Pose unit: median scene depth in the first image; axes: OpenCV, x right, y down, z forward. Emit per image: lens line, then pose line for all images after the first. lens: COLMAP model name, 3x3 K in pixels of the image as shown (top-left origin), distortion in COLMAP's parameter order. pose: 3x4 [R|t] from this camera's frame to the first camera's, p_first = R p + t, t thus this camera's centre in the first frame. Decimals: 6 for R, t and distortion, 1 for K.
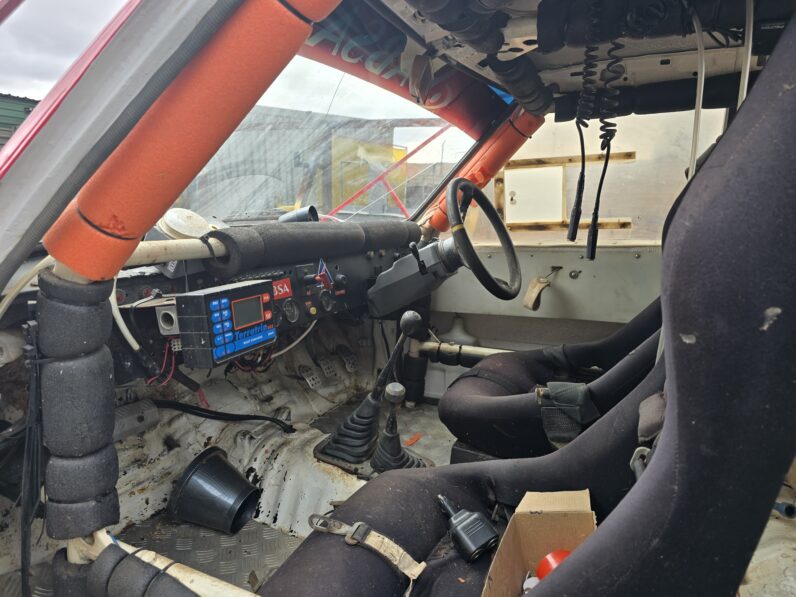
lens RADIAL K [[548.4, 0, 406.0], [0, 548.4, 282.9], [0, 0, 1]] dist [0.049634, -0.052576]
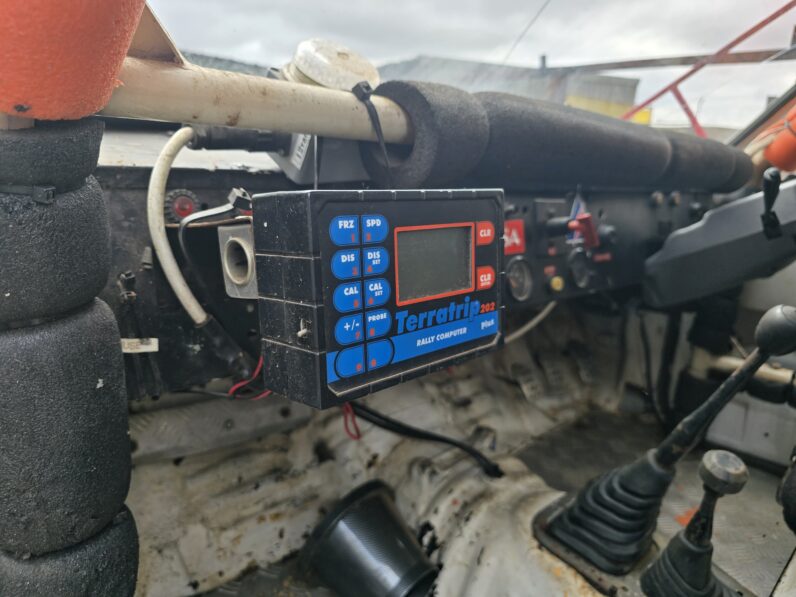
lens RADIAL K [[544.7, 0, 398.8], [0, 544.7, 293.1], [0, 0, 1]] dist [0.003036, -0.002473]
pose [[0.923574, 0.110235, -0.367233, -0.114397], [-0.087195, 0.993069, 0.078804, 0.031137], [0.373375, -0.040760, 0.926785, 0.430011]]
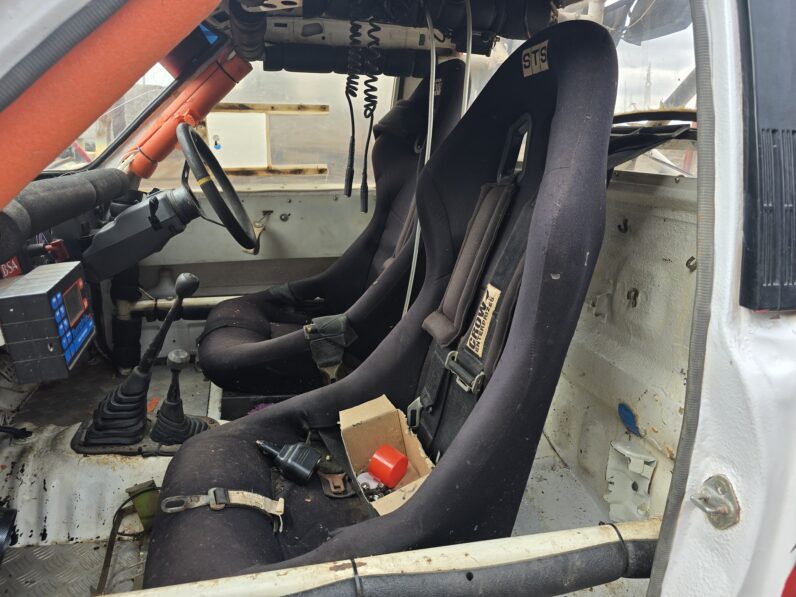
lens RADIAL K [[548.4, 0, 406.0], [0, 548.4, 282.9], [0, 0, 1]] dist [0.049634, -0.052576]
pose [[0.756333, -0.142955, 0.638376, -0.292974], [0.057373, 0.986567, 0.152954, -0.052398], [-0.651666, -0.079059, 0.754375, 0.024479]]
